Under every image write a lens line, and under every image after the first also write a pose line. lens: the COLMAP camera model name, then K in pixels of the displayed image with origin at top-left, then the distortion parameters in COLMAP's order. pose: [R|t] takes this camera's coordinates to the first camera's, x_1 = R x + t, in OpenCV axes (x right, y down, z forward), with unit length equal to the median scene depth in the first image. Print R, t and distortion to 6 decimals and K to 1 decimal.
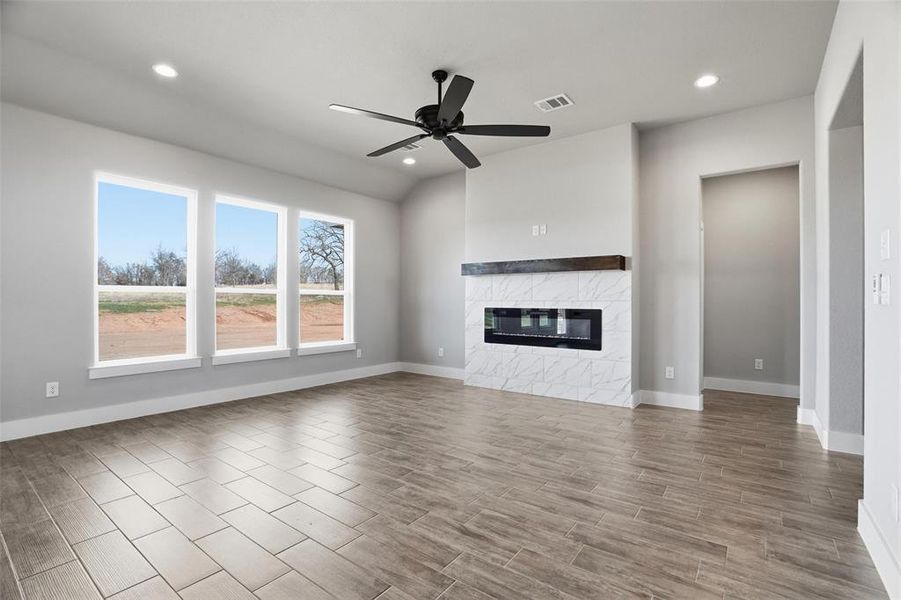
lens RADIAL K [[421.3, 0, 450.5], [0, 421.3, 300.0], [0, 0, 1]] dist [-0.061683, 0.025342]
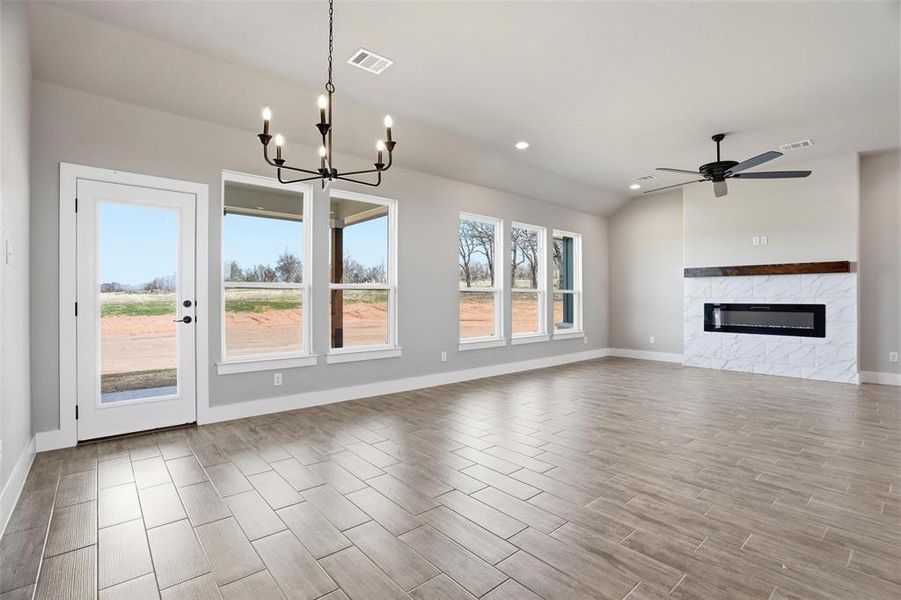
lens RADIAL K [[421.3, 0, 450.5], [0, 421.3, 300.0], [0, 0, 1]] dist [-0.061683, 0.025342]
pose [[0.977493, -0.001769, -0.210959, -0.427578], [0.003245, 0.999973, 0.006651, -0.002156], [0.210941, -0.007186, 0.977472, -0.377332]]
